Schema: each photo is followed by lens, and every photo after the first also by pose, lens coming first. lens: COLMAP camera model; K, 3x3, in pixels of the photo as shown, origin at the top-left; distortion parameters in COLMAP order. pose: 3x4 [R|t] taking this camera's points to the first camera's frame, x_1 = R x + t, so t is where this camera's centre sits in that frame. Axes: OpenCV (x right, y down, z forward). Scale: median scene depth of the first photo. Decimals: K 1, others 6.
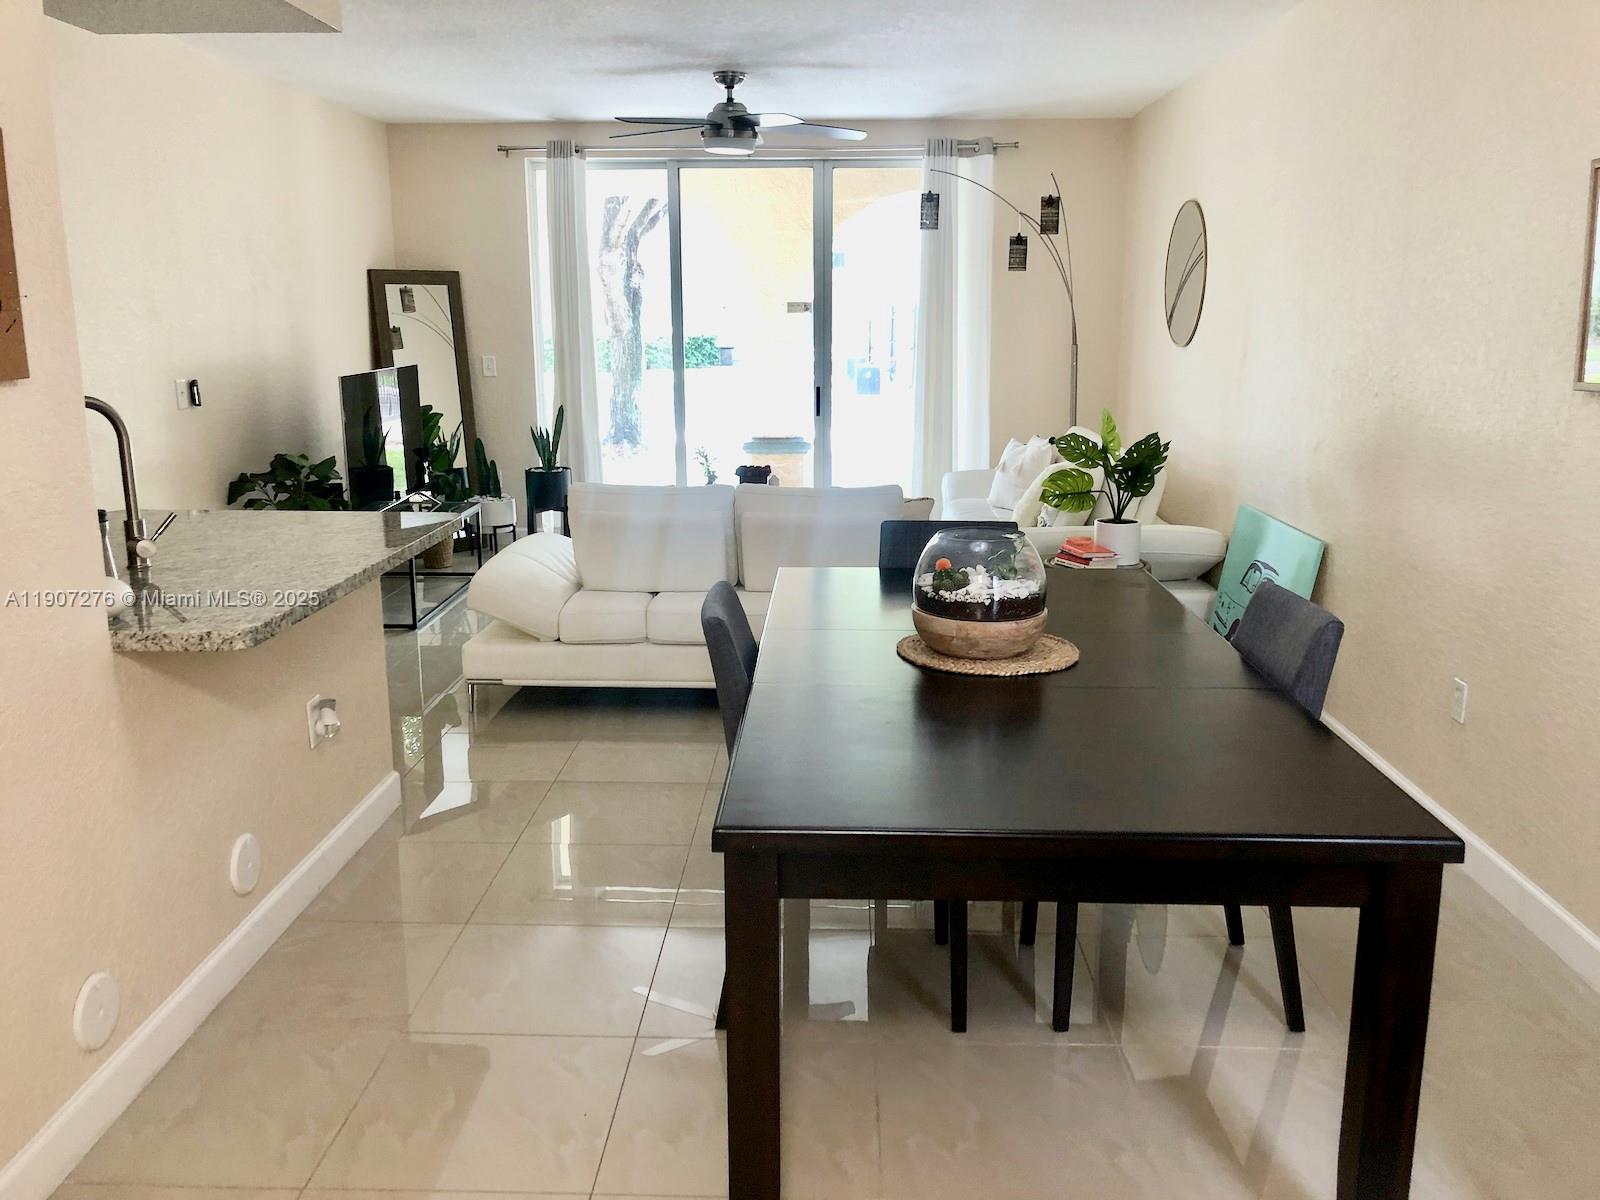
lens RADIAL K [[1317.5, 0, 797.4], [0, 1317.5, 599.2], [0, 0, 1]] dist [0.034914, -0.031715]
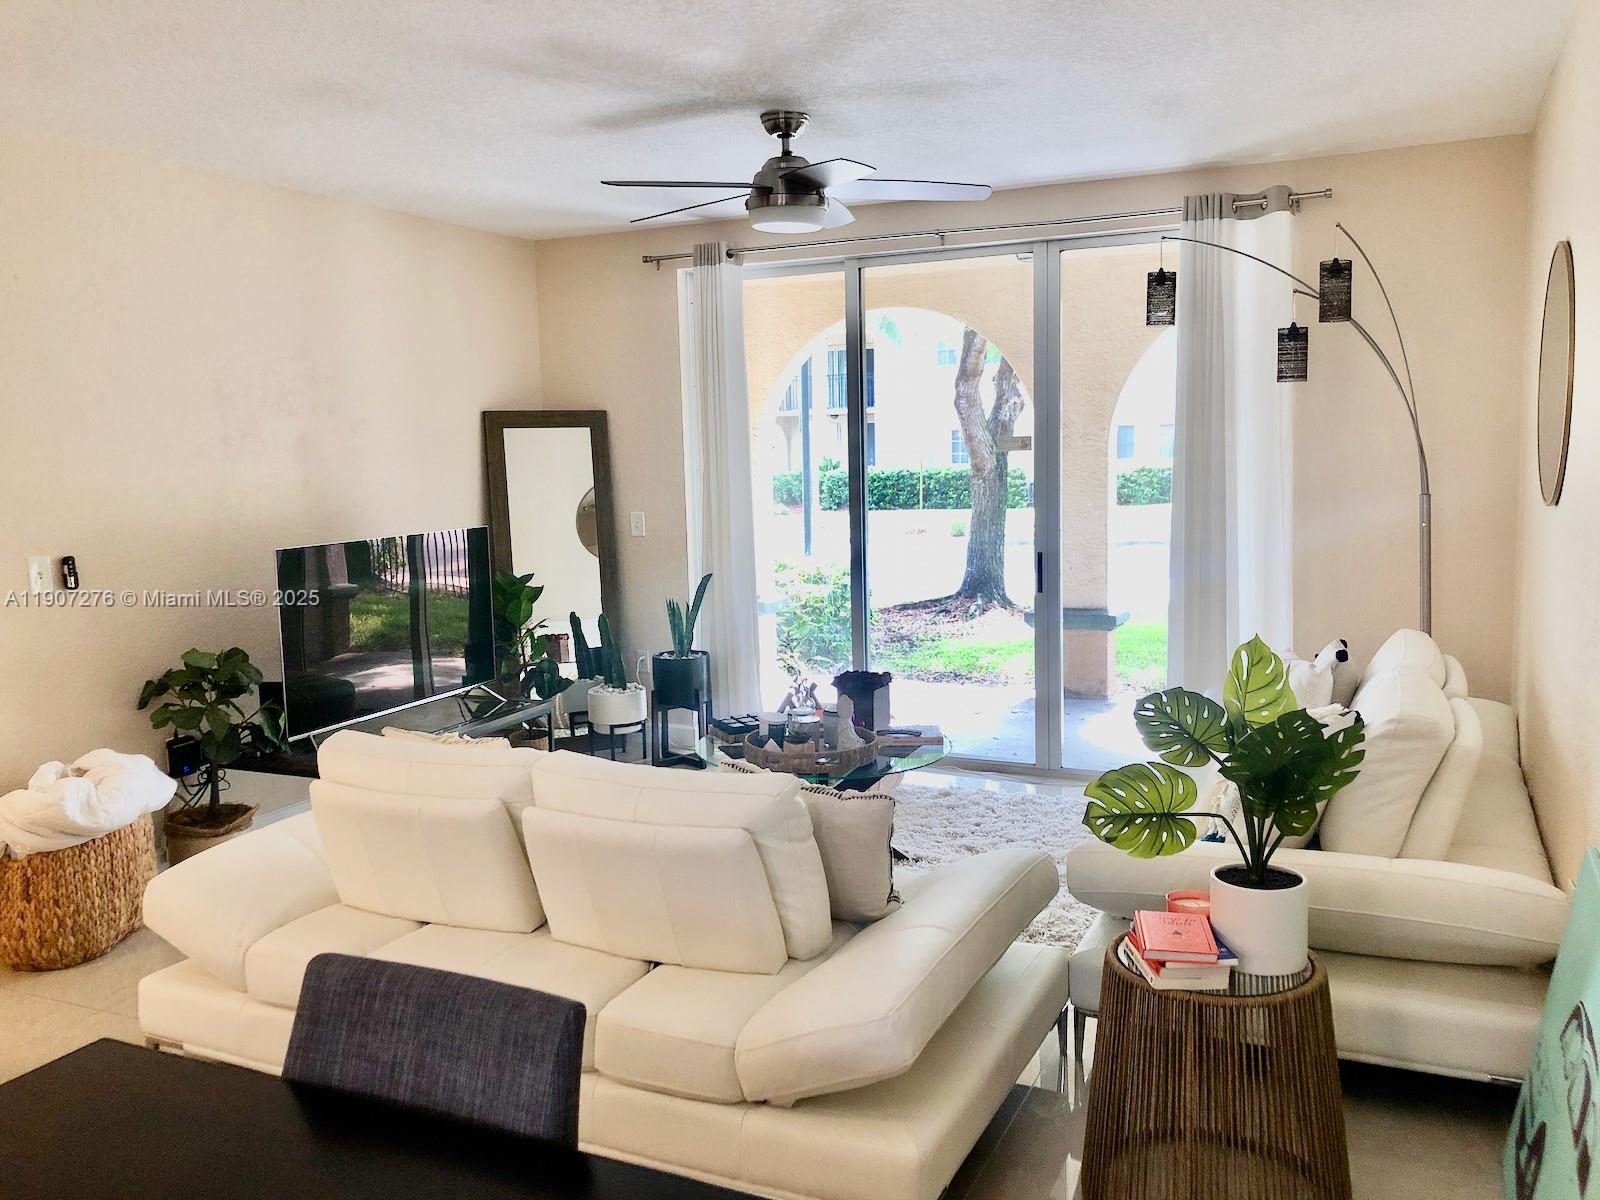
lens RADIAL K [[1317.5, 0, 803.8], [0, 1317.5, 598.5], [0, 0, 1]] dist [0.034914, -0.031715]
pose [[0.923948, 0.024334, -0.381744, 0.194574], [-0.061510, 0.994439, -0.085485, -0.077779], [0.377541, 0.102464, 0.920306, 0.343243]]
